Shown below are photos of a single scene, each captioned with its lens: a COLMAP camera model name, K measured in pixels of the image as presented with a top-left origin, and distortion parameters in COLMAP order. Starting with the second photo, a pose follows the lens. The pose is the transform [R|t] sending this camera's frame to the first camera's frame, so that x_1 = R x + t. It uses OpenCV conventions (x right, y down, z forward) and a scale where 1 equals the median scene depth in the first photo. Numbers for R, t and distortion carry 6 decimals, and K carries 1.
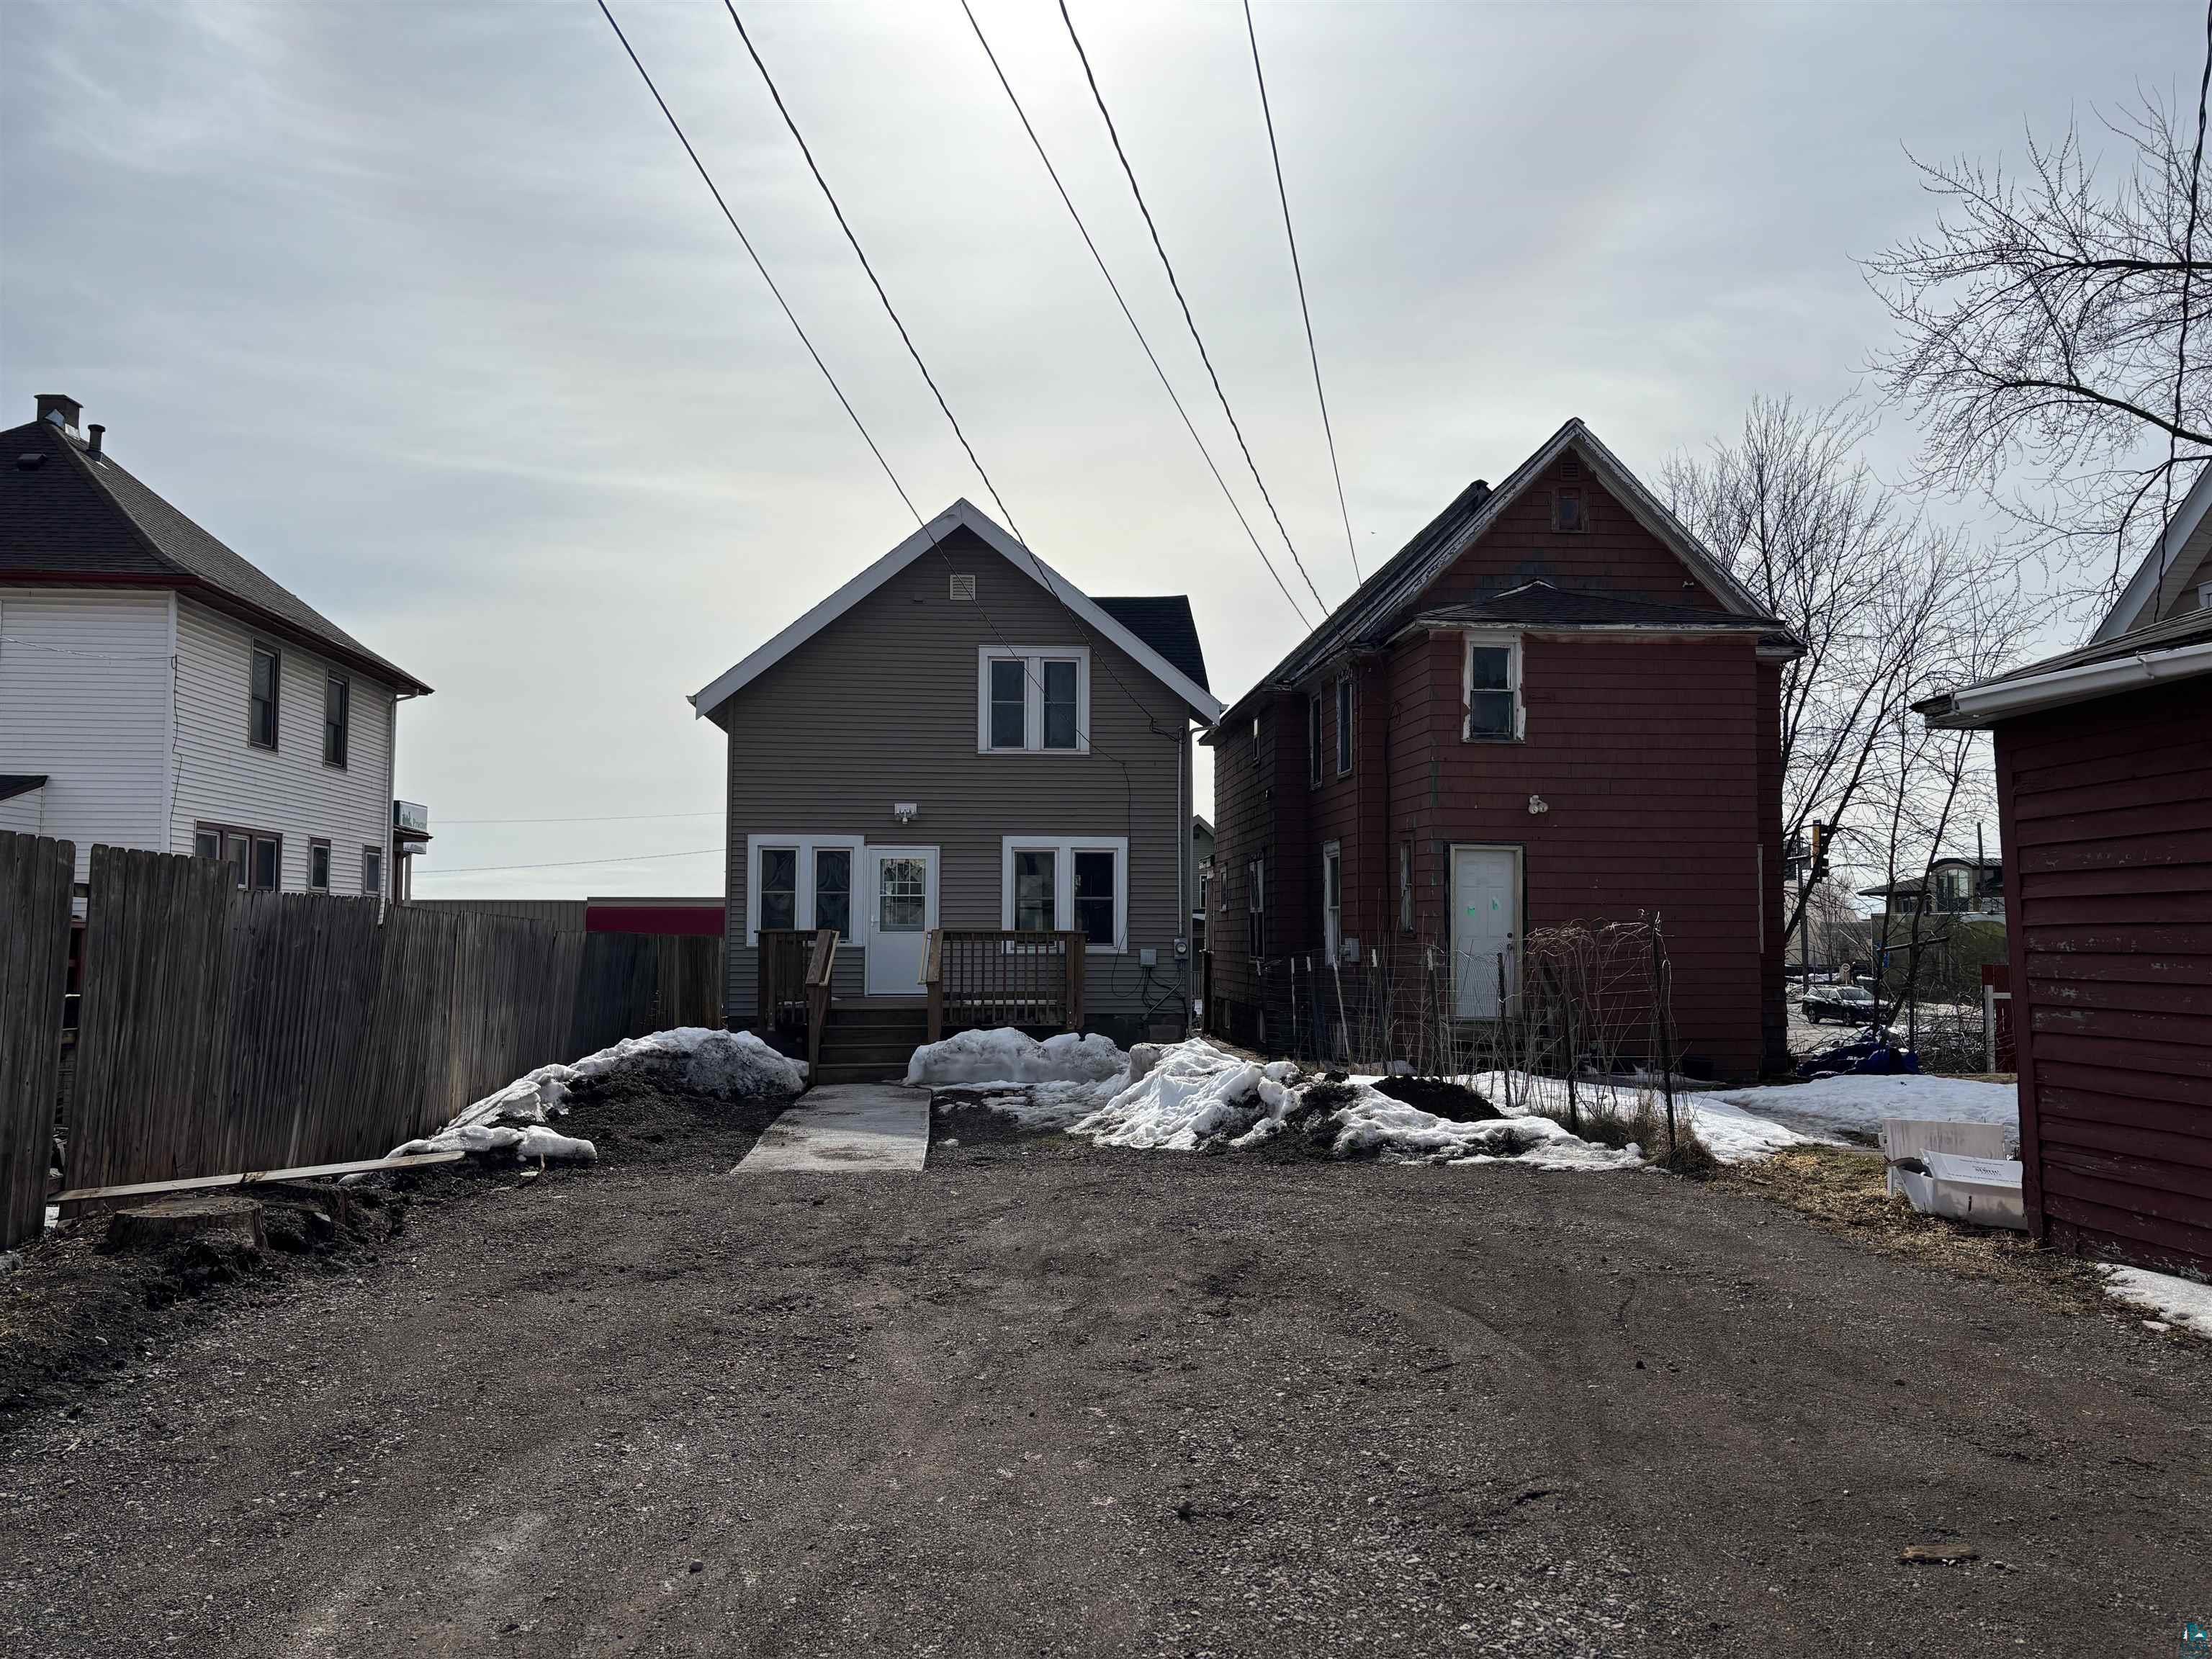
lens RADIAL K [[1680.8, 0, 1111.7], [0, 1680.8, 828.5], [0, 0, 1]] dist [0.063416, -0.059170]
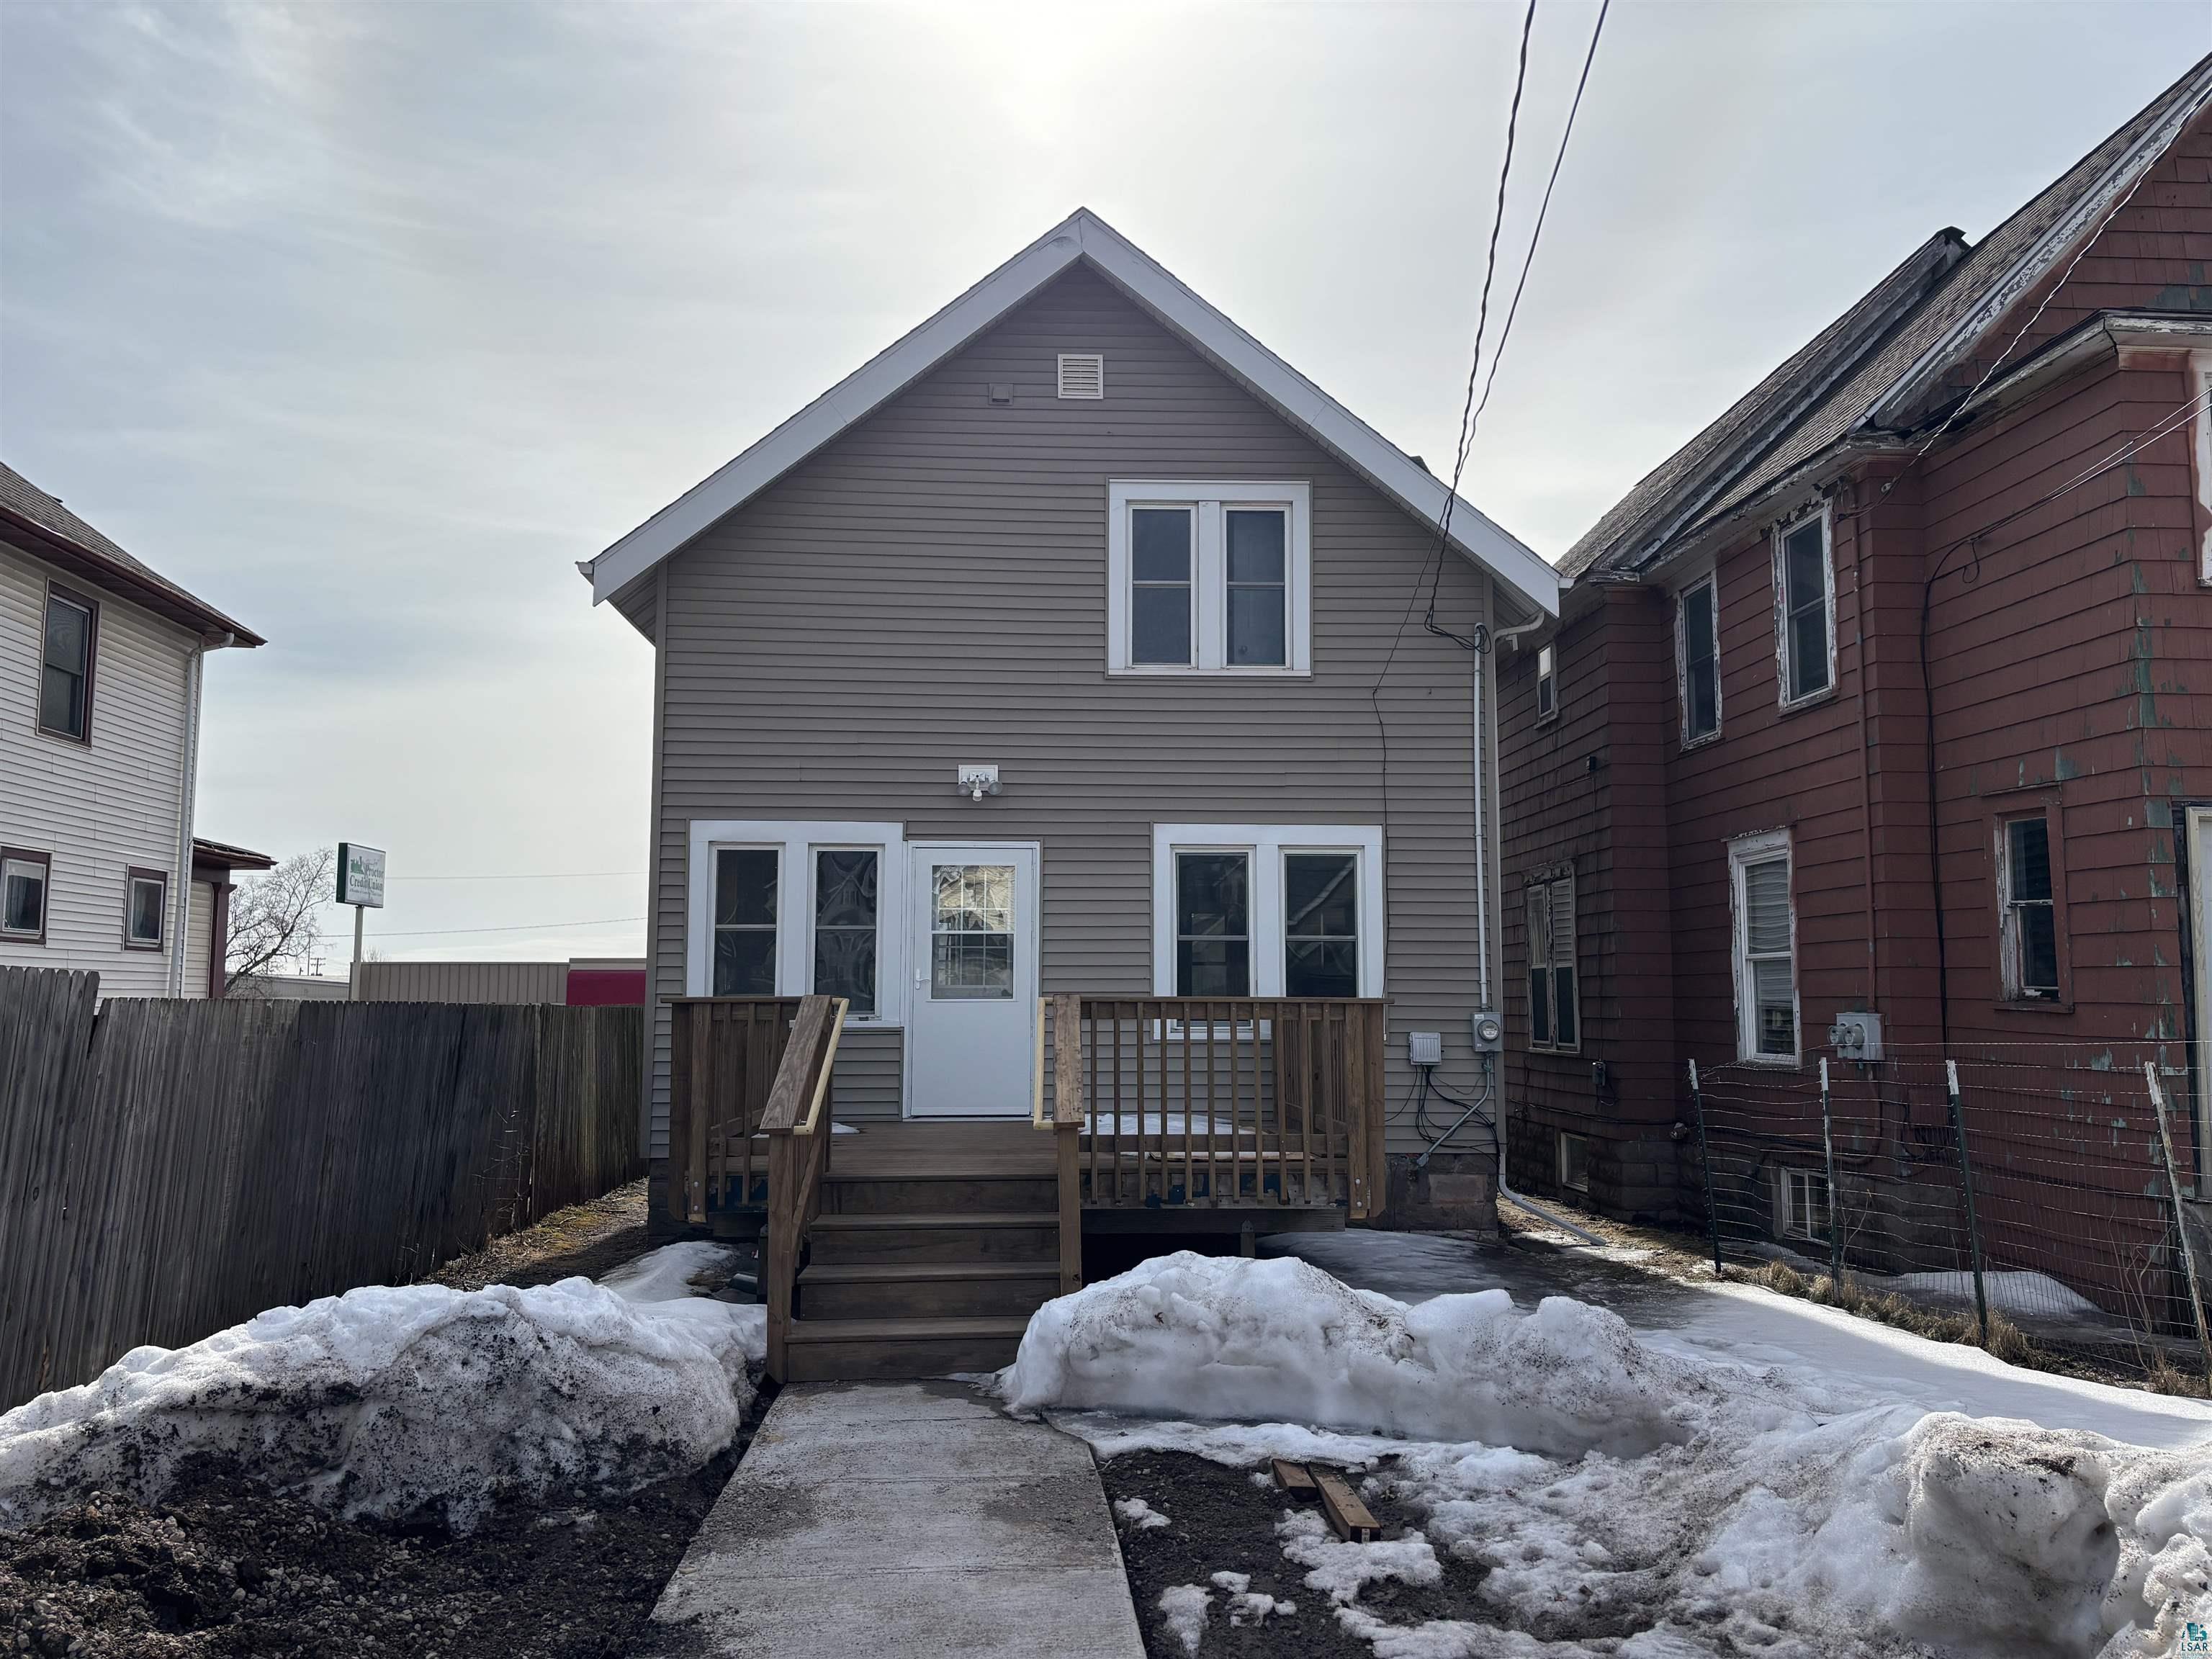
lens RADIAL K [[1680.8, 0, 1097.7], [0, 1680.8, 821.1], [0, 0, 1]] dist [0.063416, -0.059170]
pose [[0.999581, -0.003570, -0.028740, -0.067847], [0.002295, 0.999016, -0.044301, 0.027778], [0.028870, 0.044216, 0.998605, 0.455007]]
